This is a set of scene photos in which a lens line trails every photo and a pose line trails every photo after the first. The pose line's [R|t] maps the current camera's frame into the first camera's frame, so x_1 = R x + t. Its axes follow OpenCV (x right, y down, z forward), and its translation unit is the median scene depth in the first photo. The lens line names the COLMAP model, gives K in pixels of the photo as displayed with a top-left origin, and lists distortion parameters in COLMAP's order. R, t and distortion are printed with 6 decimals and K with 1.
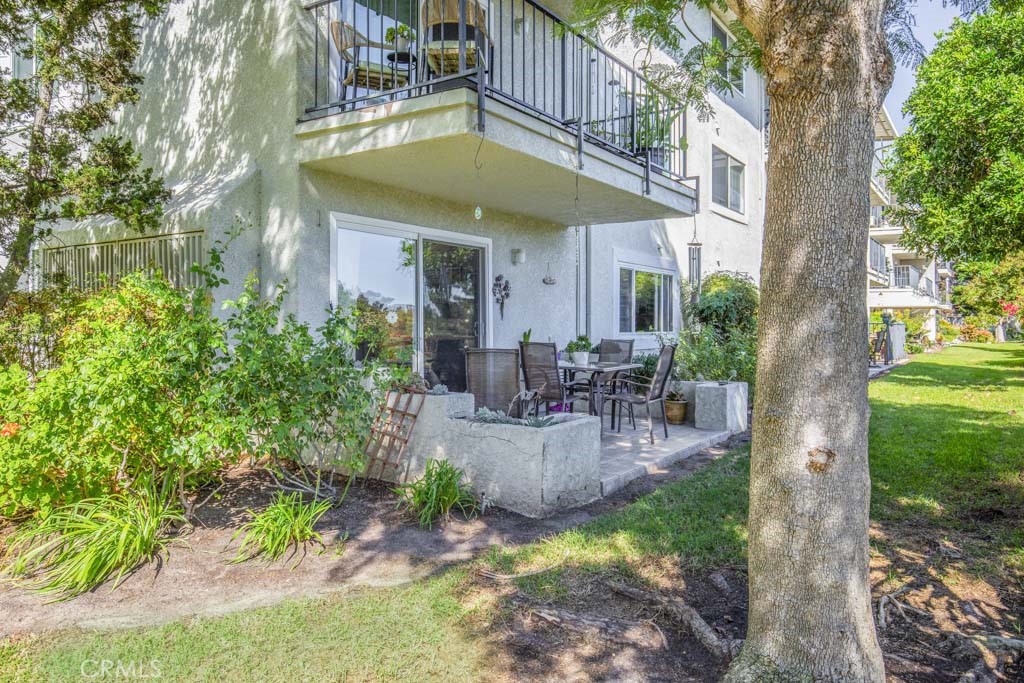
lens RADIAL K [[677.1, 0, 512.4], [0, 677.1, 338.0], [0, 0, 1]] dist [0.002777, 0.001027]
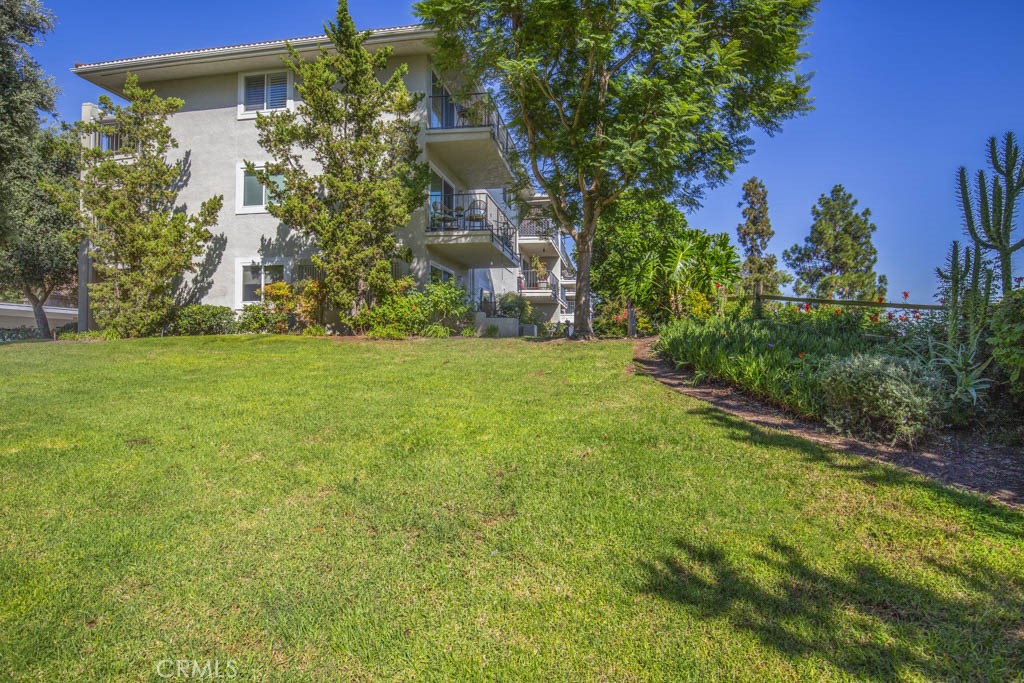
lens RADIAL K [[580.4, 0, 510.4], [0, 580.4, 342.8], [0, 0, 1]] dist [-0.001440, -0.000076]
pose [[0.905975, 0.003170, 0.423319, -1.141178], [0.014450, 0.999158, -0.038408, 0.323178], [-0.423085, 0.040914, 0.905166, -1.662113]]
